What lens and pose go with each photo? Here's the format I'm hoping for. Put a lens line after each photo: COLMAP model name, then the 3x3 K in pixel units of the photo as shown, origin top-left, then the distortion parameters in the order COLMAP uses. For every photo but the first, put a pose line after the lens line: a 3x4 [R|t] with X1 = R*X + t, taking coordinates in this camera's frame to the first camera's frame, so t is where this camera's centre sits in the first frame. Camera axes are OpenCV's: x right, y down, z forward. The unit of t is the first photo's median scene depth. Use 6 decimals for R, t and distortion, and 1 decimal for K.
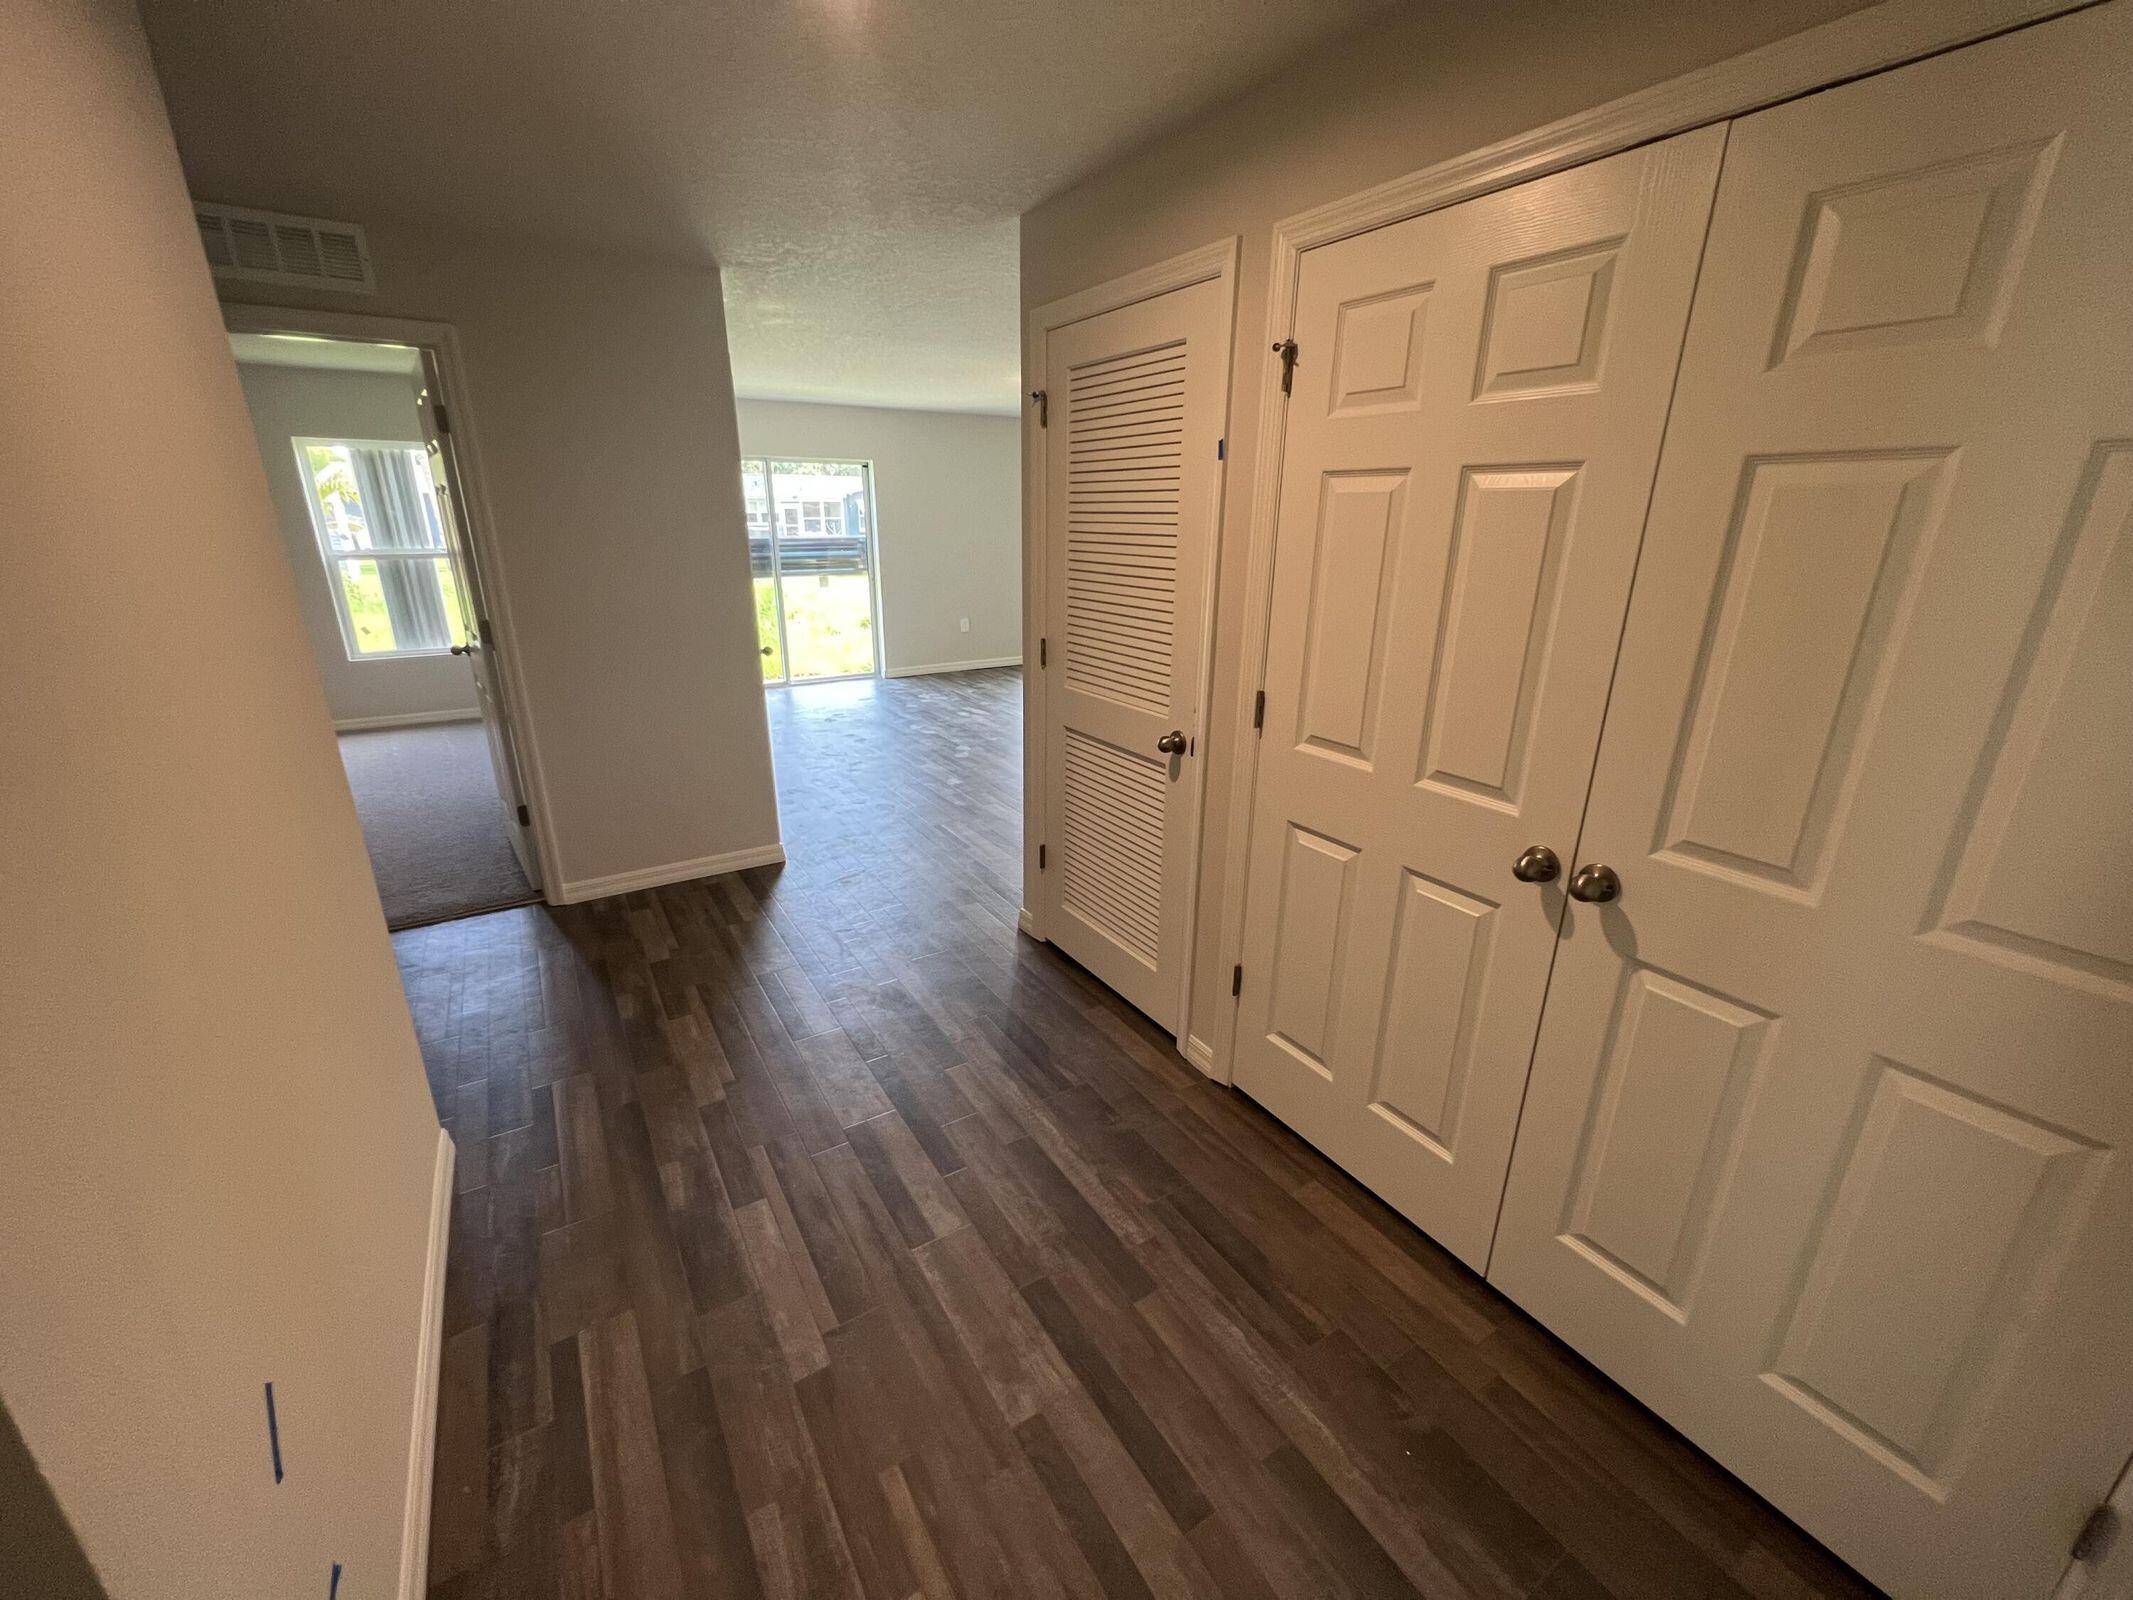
lens RADIAL K [[866.0, 0, 1066.5], [0, 866.0, 800.0], [0, 0, 1]] dist [-0.001264, -0.000069]
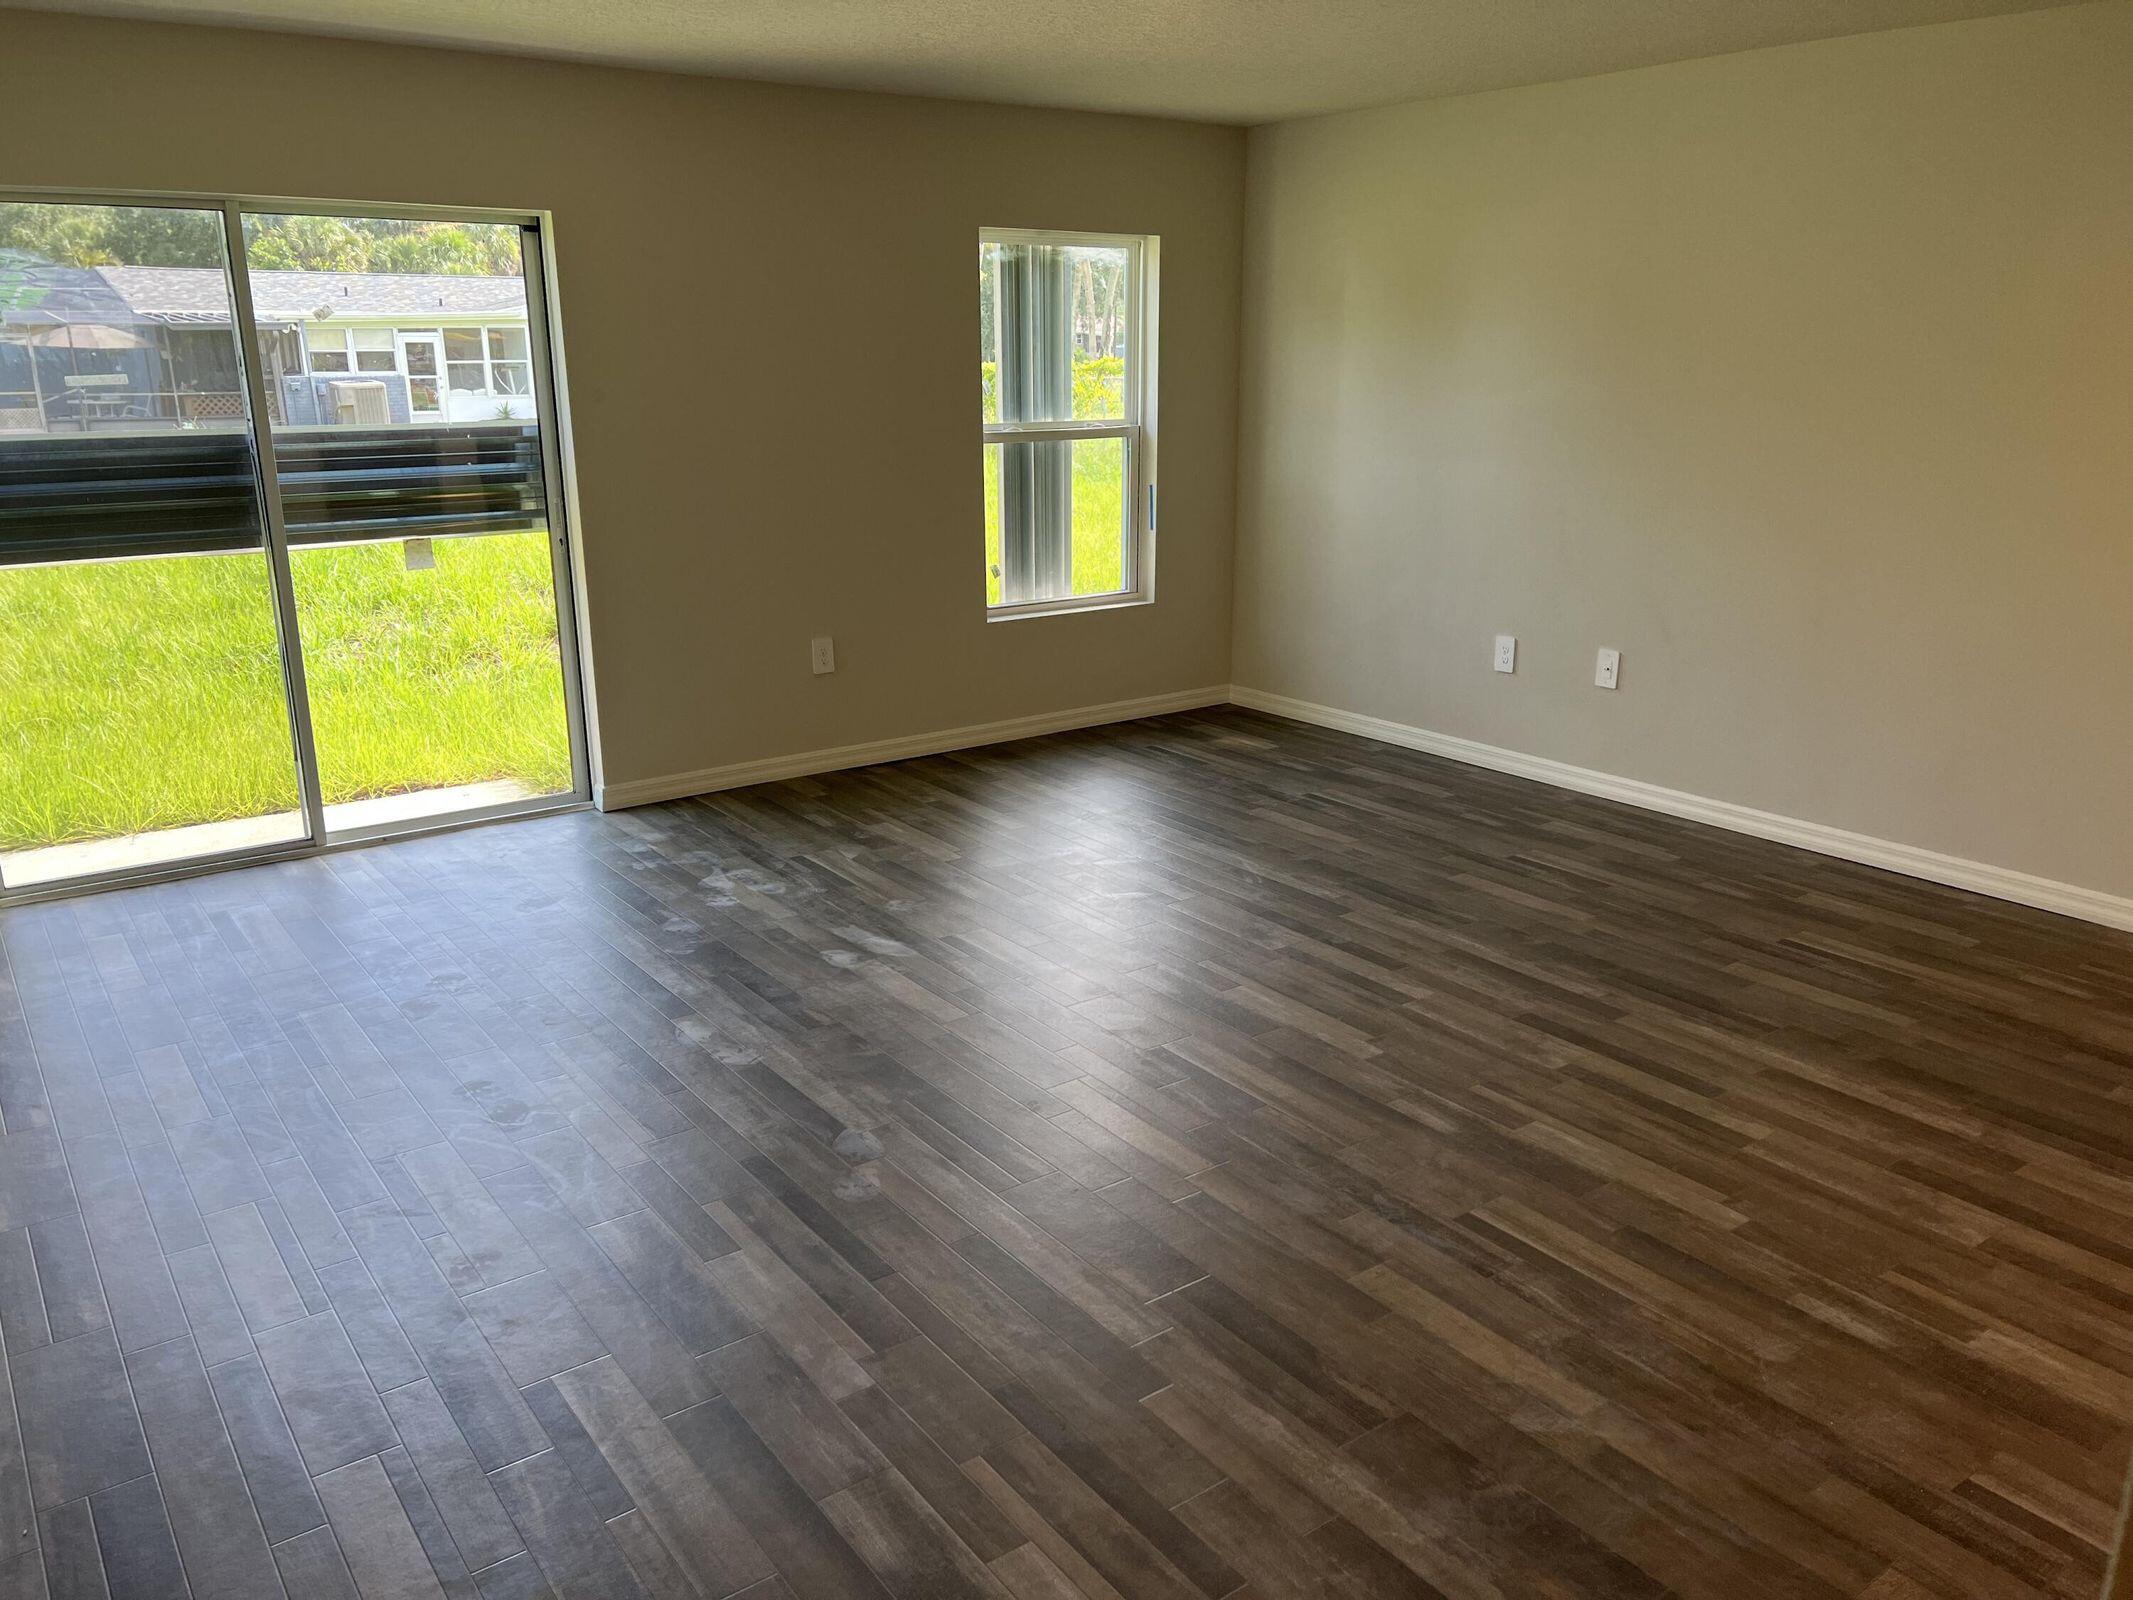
lens RADIAL K [[1607.5, 0, 1066.5], [0, 1607.5, 800.0], [0, 0, 1]] dist [0.008258, 0.001973]
pose [[0.998011, -0.030825, 0.054985, -0.057731], [0.033129, 0.998590, -0.041491, -0.116899], [-0.053628, 0.043230, 0.997625, 0.340893]]
